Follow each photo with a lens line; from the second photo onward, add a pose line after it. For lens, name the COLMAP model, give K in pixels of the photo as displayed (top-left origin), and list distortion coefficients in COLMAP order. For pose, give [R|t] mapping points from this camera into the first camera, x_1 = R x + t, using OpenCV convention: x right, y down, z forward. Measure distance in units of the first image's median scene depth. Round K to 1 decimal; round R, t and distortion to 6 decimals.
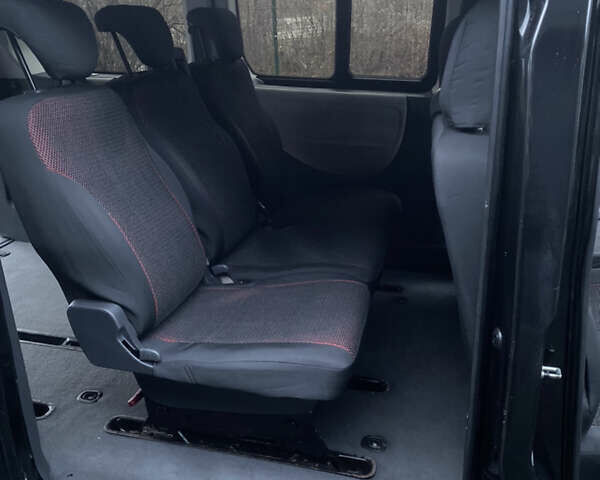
lens RADIAL K [[606.1, 0, 302.8], [0, 606.1, 240.7], [0, 0, 1]] dist [0.022891, 0.000000]
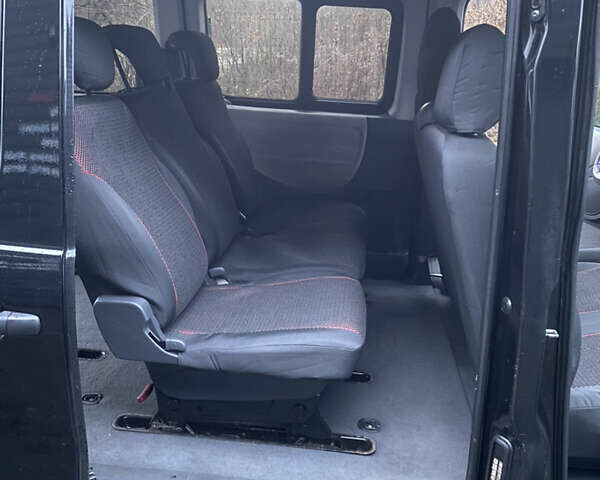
lens RADIAL K [[606.1, 0, 296.6], [0, 606.1, 239.4], [0, 0, 1]] dist [0.022891, 0.000000]
pose [[0.991316, -0.013998, 0.130757, -0.160032], [0.020640, 0.998557, -0.049584, 0.053988], [-0.129874, 0.051852, 0.990174, -0.088022]]
